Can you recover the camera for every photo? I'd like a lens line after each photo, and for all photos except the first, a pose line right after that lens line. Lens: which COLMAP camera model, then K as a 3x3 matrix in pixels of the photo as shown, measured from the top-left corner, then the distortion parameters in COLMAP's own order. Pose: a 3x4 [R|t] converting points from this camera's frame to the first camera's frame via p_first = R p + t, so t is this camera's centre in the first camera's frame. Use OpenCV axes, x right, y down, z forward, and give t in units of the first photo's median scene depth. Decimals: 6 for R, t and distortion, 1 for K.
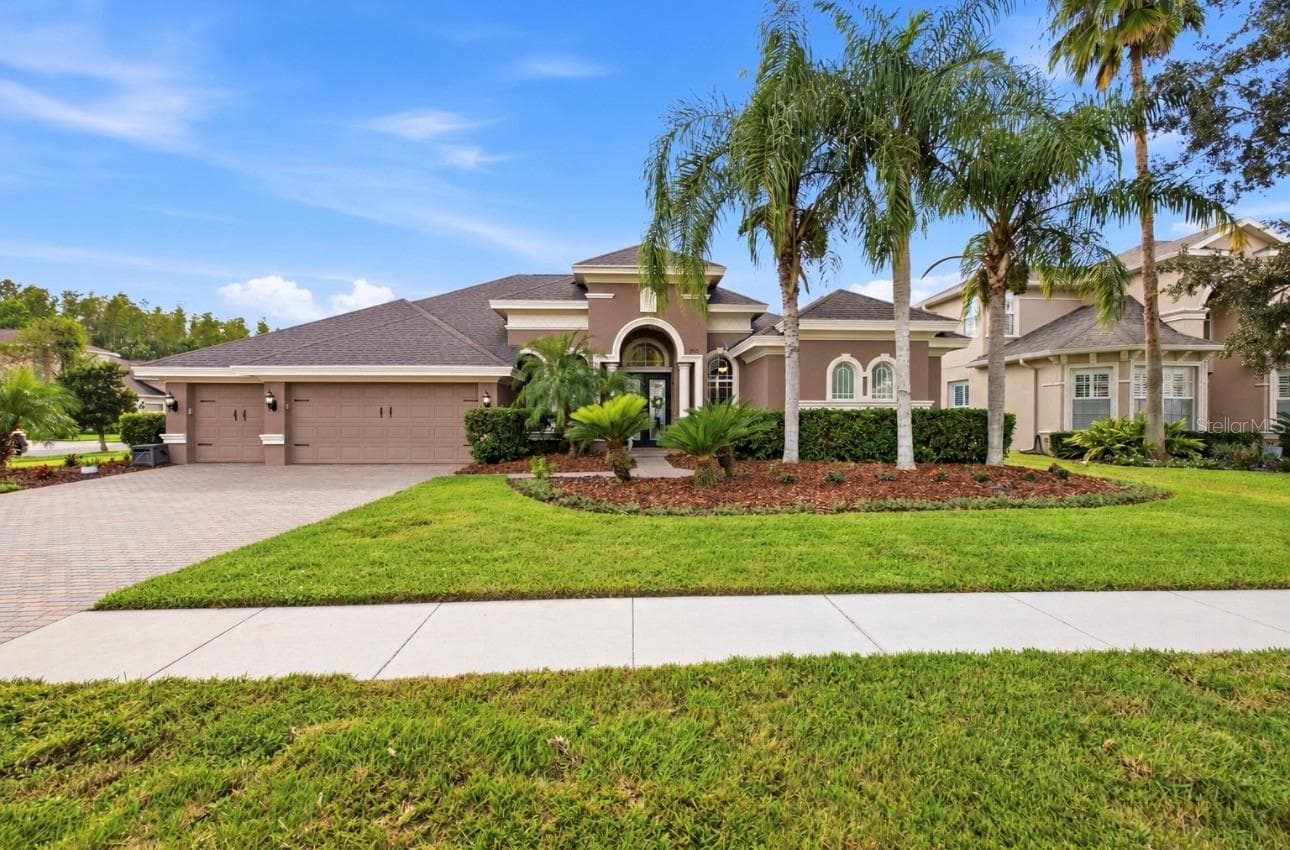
lens RADIAL K [[554.9, 0, 630.0], [0, 554.9, 424.7], [0, 0, 1]] dist [-0.001144, 0.000017]
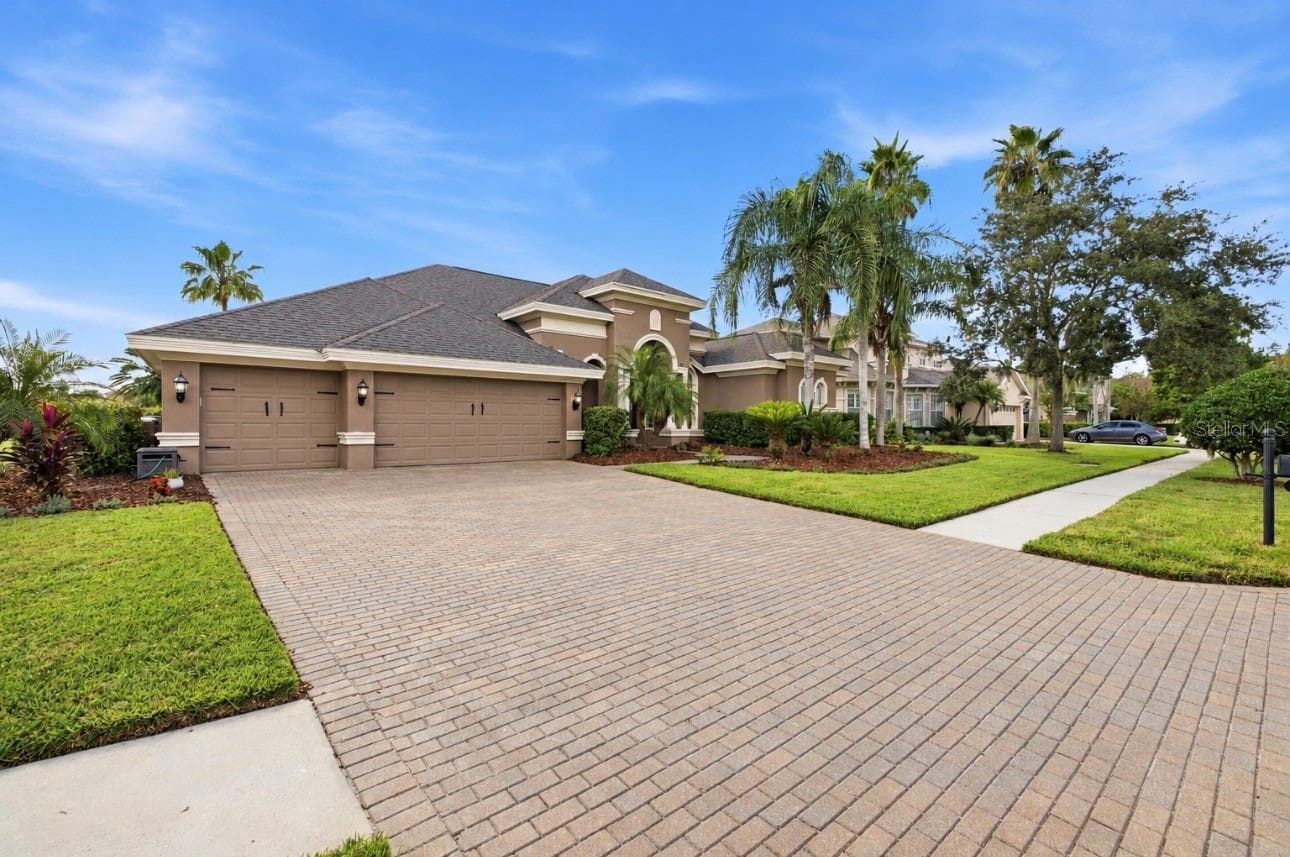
lens RADIAL K [[548.2, 0, 648.7], [0, 548.2, 420.1], [0, 0, 1]] dist [-0.010709, -0.000378]
pose [[0.778933, 0.008597, 0.627048, -0.730911], [-0.007946, 0.999961, -0.003839, -0.001450], [-0.627057, -0.001993, 0.778971, 0.077074]]
